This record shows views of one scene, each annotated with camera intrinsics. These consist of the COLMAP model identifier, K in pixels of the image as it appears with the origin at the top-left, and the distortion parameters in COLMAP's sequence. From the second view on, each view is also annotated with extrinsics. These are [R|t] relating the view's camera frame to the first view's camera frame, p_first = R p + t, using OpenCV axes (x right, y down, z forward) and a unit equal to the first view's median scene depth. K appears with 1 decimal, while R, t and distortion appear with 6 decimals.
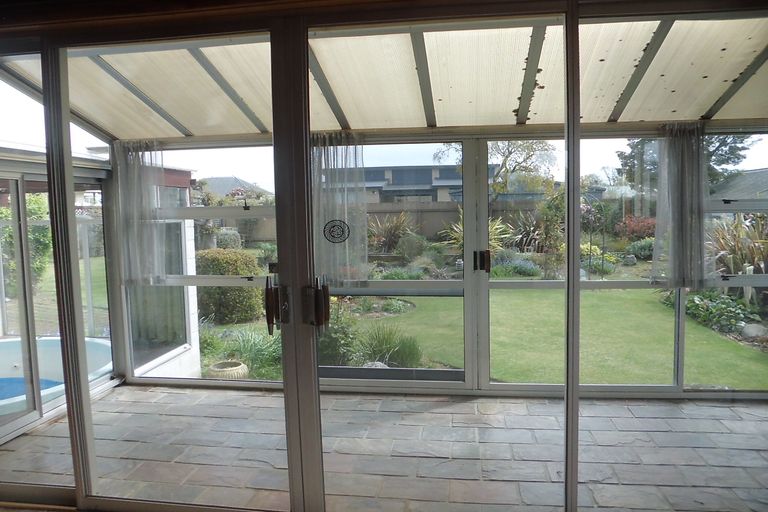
lens RADIAL K [[594.5, 0, 380.7], [0, 594.5, 262.1], [0, 0, 1]] dist [-0.009687, 0.009683]
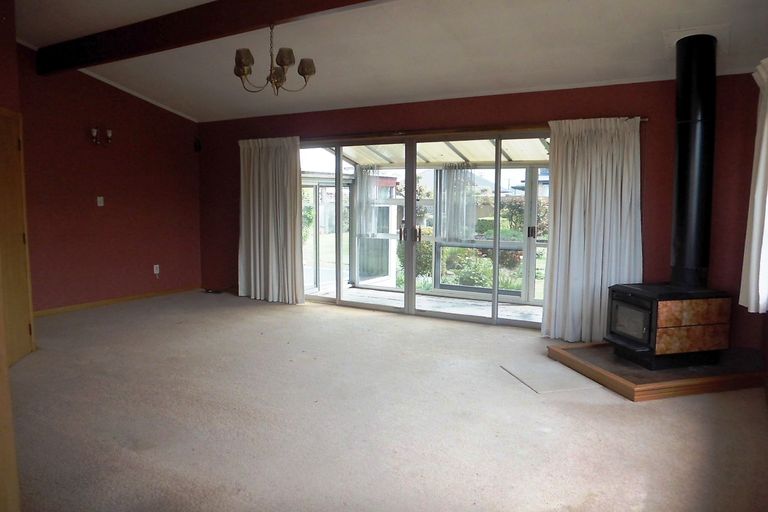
lens RADIAL K [[594.5, 0, 383.0], [0, 594.5, 254.0], [0, 0, 1]] dist [-0.009687, 0.009683]
pose [[0.928700, 0.062573, -0.365514, 0.382959], [-0.060041, 0.998028, 0.018302, 0.054757], [0.365938, 0.004949, 0.930626, -0.827340]]
